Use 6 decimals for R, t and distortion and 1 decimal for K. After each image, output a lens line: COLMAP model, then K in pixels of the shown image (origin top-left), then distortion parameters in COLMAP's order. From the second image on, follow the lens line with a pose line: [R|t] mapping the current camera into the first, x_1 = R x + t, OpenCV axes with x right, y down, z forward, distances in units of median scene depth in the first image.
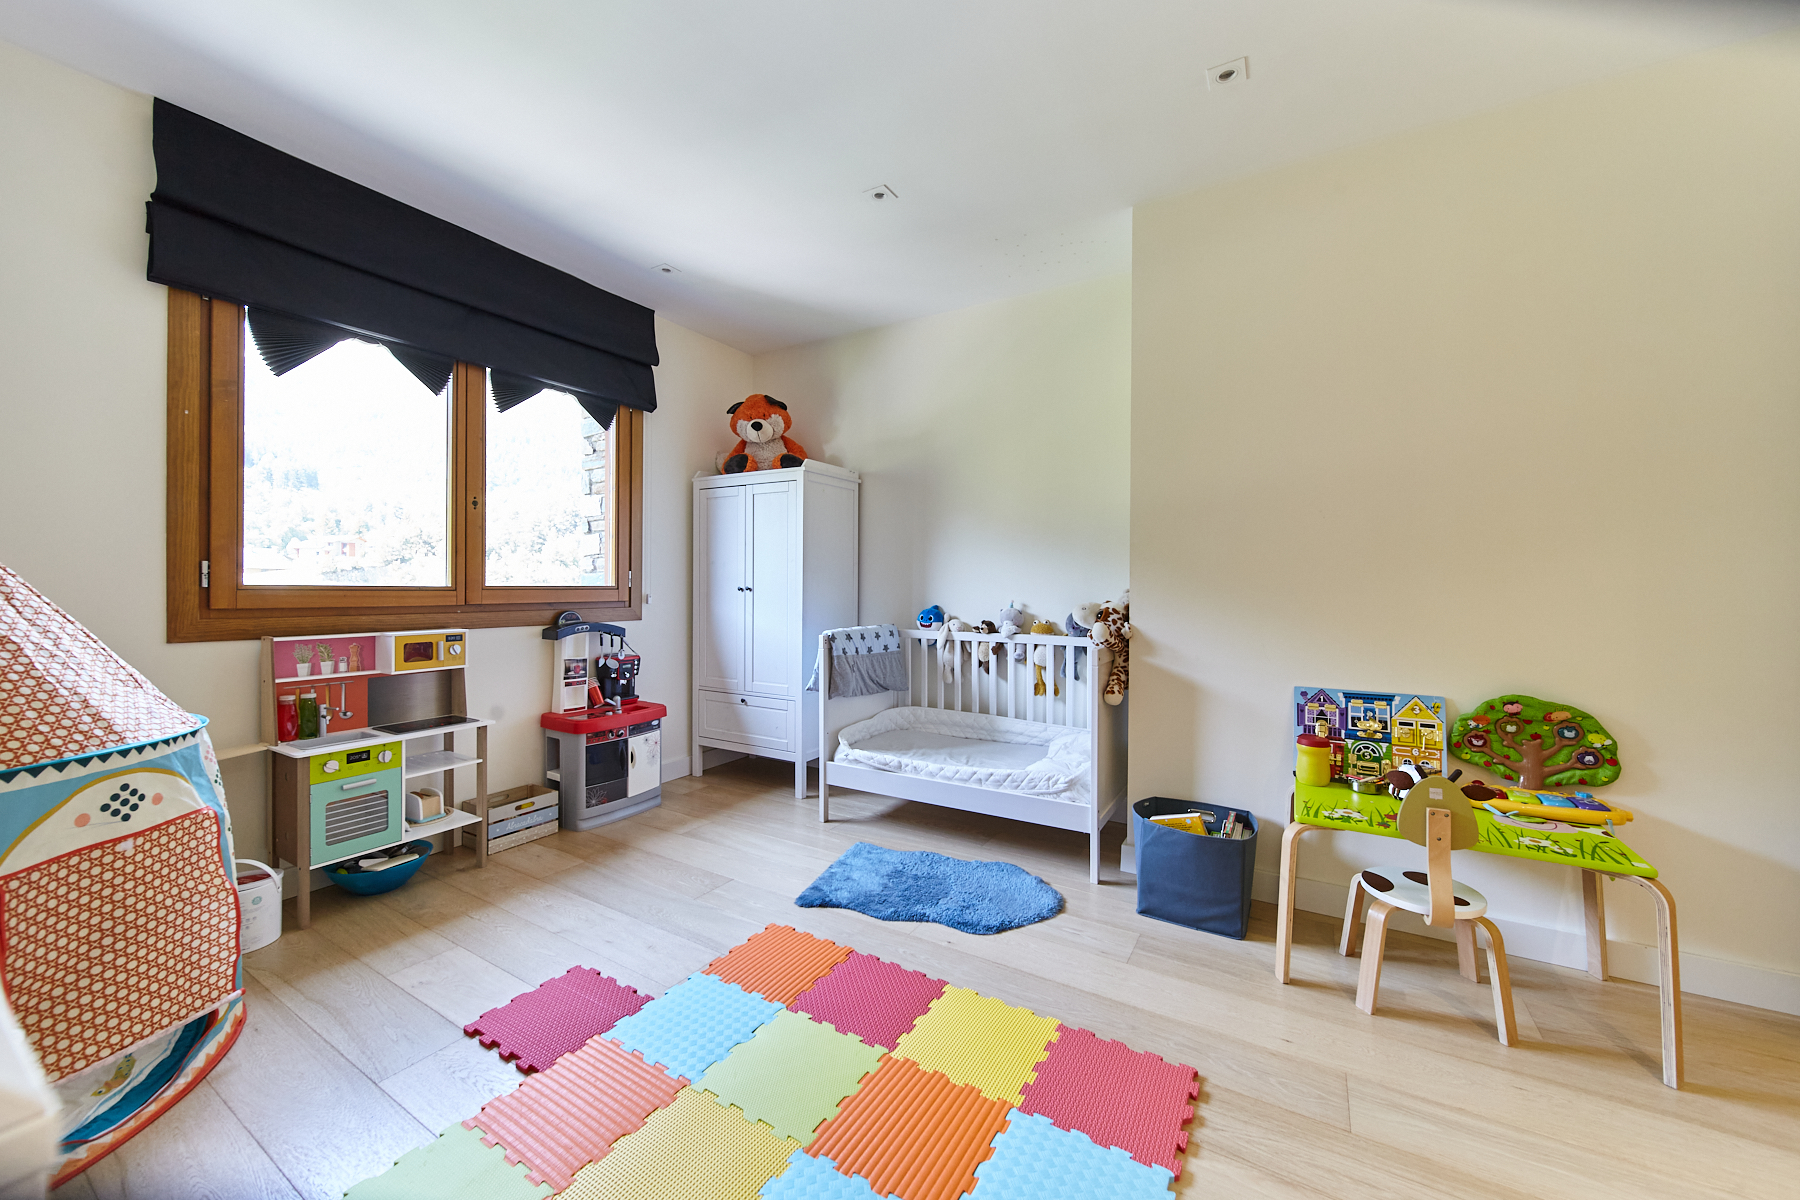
lens RADIAL K [[674.7, 0, 888.8], [0, 674.7, 600.2], [0, 0, 1]] dist [-0.000854, -0.000281]
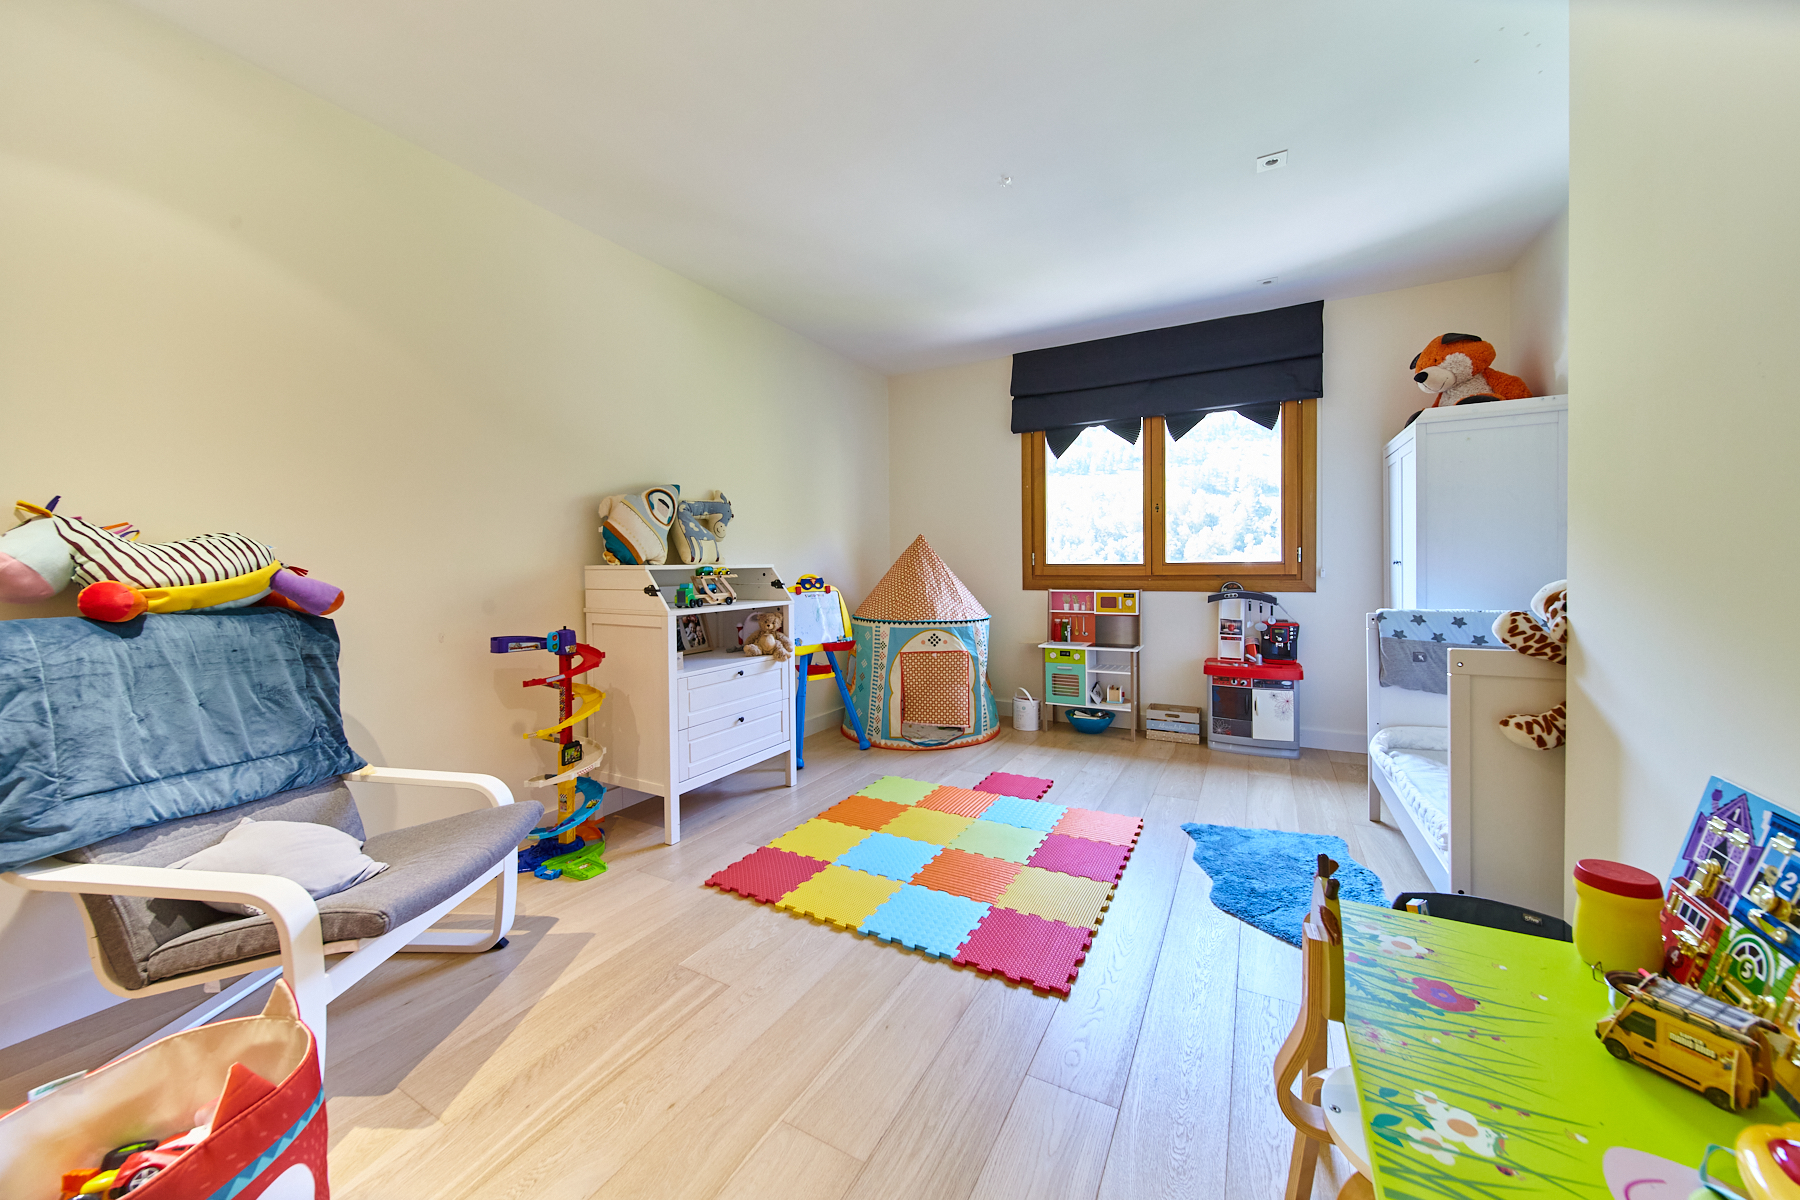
lens RADIAL K [[652.4, 0, 909.3], [0, 652.4, 604.3], [0, 0, 1]] dist [0.000455, -0.000170]
pose [[0.047754, 0.053826, -0.997408, 0.871669], [-0.010247, 0.998521, 0.053396, -0.000891], [0.998807, 0.007671, 0.048235, 0.399089]]
